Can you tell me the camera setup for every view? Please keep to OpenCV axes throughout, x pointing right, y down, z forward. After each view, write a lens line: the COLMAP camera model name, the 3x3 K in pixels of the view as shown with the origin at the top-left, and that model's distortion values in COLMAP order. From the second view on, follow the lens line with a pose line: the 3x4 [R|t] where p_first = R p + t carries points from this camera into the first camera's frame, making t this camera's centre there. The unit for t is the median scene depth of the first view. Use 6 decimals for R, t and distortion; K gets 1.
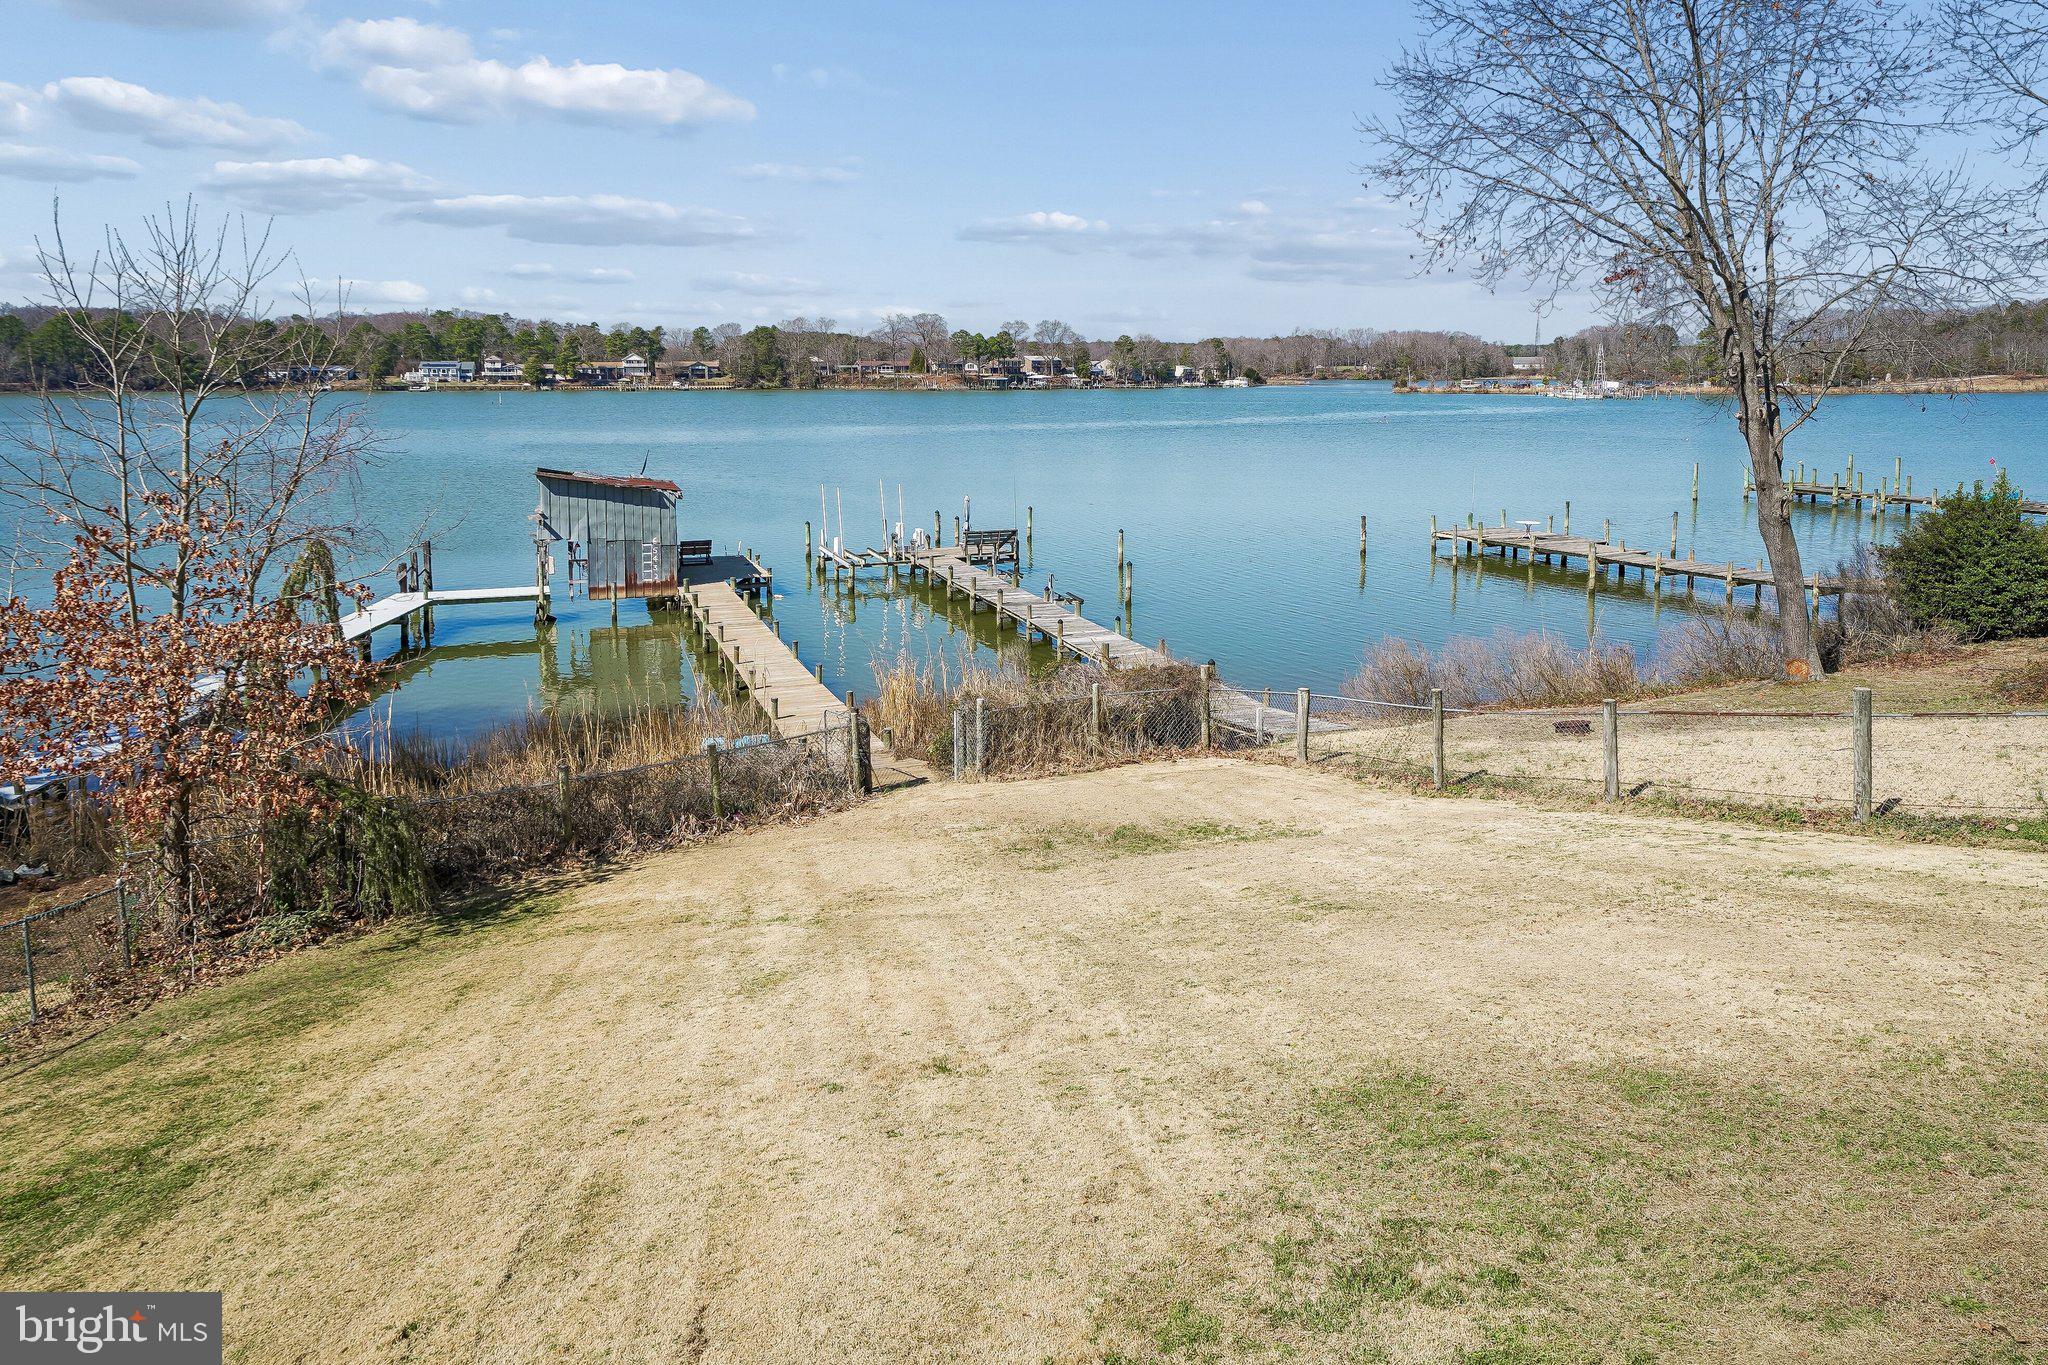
lens RADIAL K [[1409.8, 0, 1048.2], [0, 1409.8, 516.2], [0, 0, 1]] dist [0.034938, 0.004846]
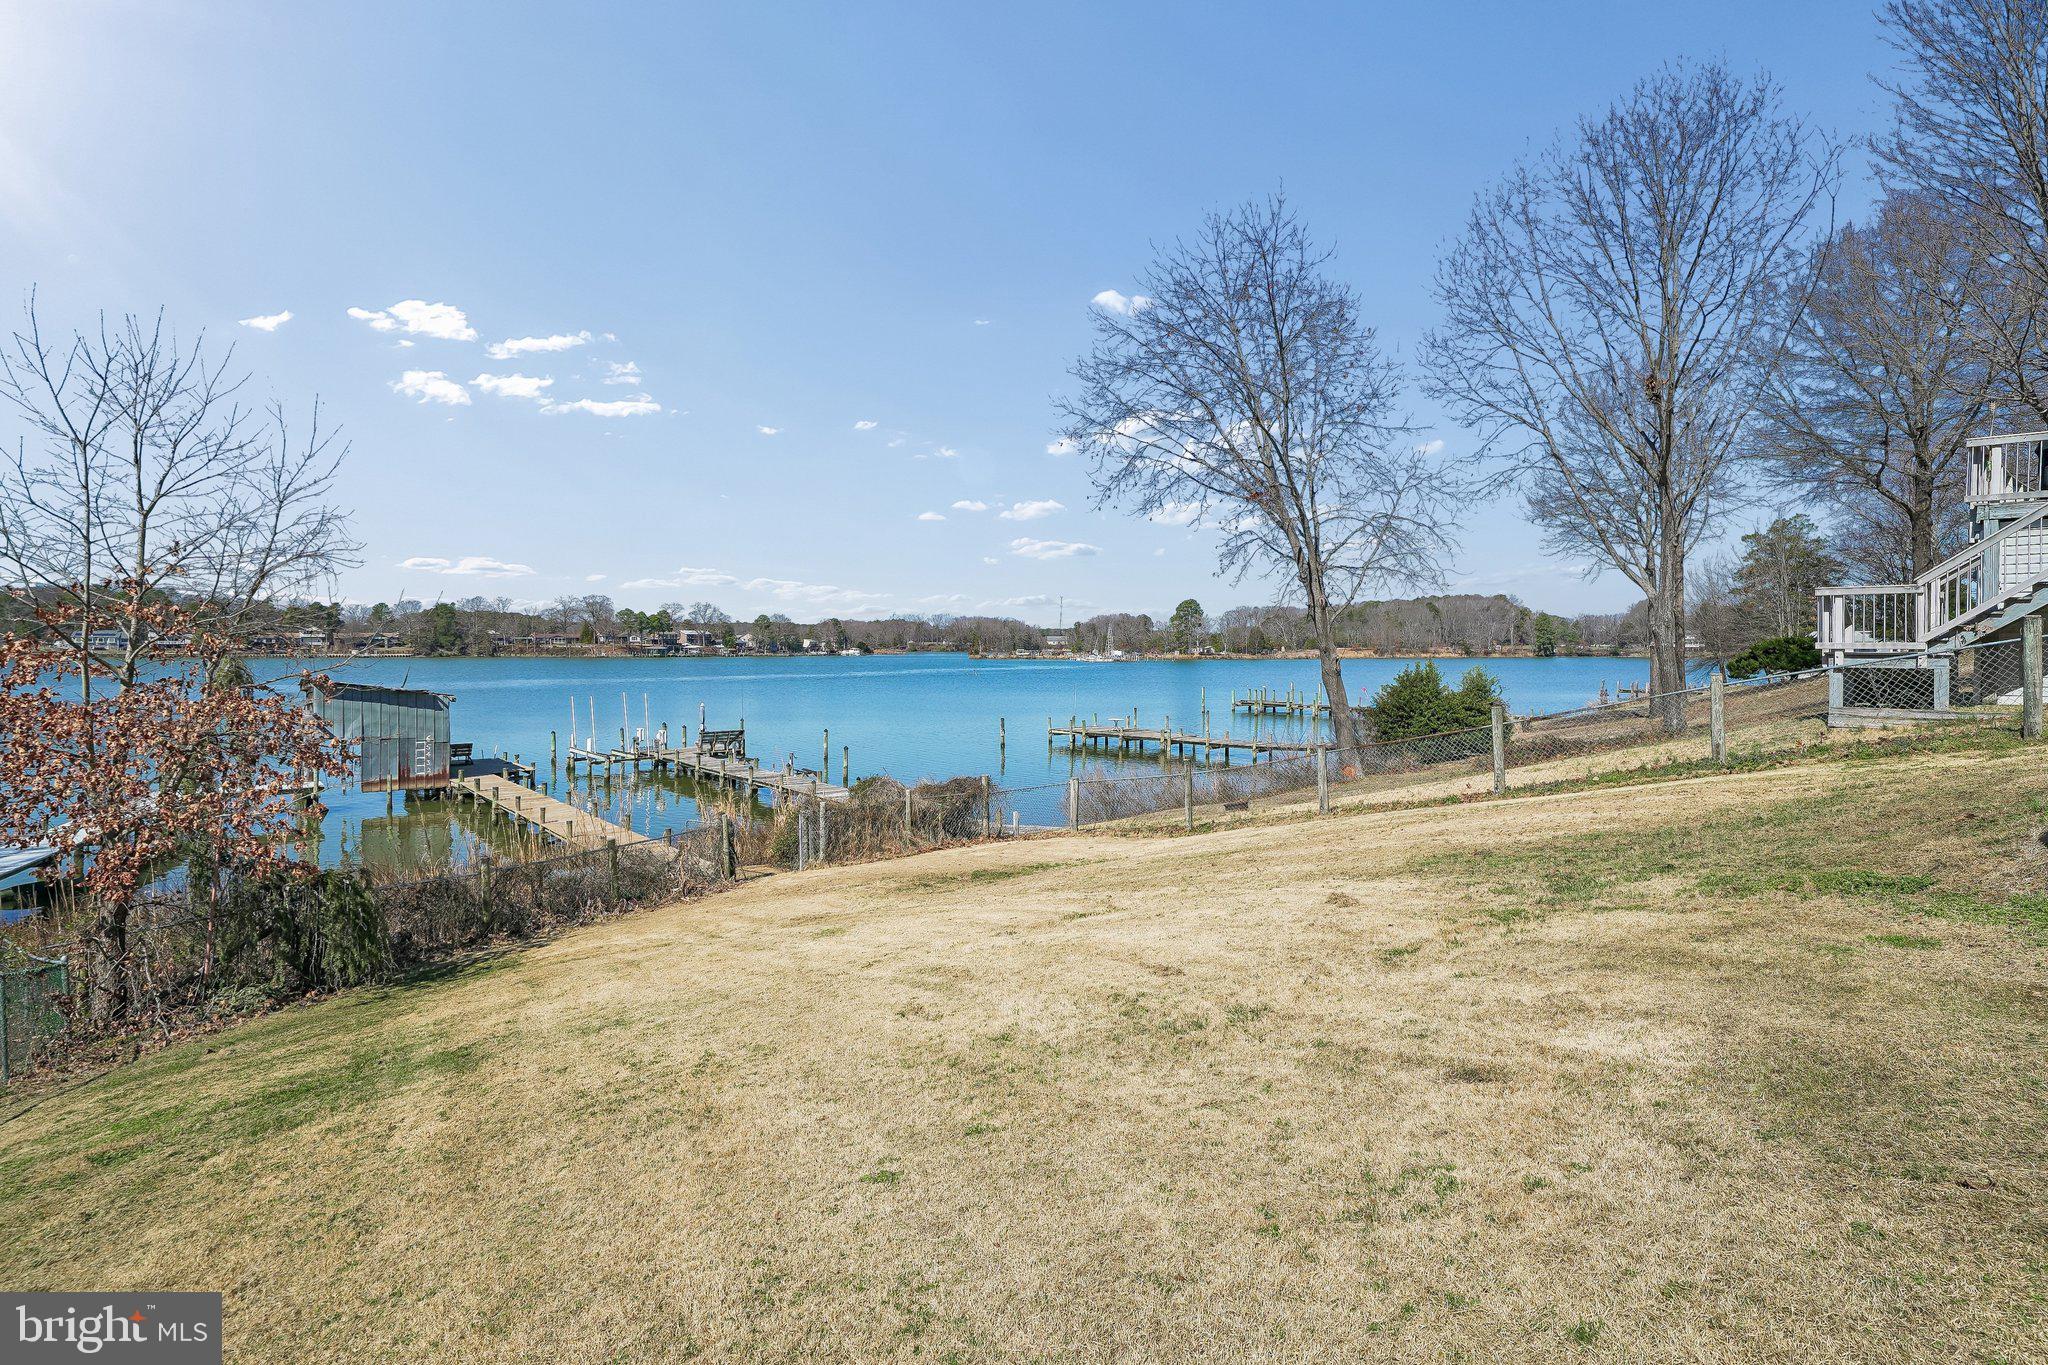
lens RADIAL K [[1075.5, 0, 1024.0], [0, 1075.5, 682.5], [0, 0, 1]] dist [0.034609, 0.000362]
pose [[0.948226, -0.005177, 0.317555, -0.092545], [0.032229, 0.996274, -0.079992, 0.053312], [-0.315958, 0.086085, 0.944860, 0.012732]]
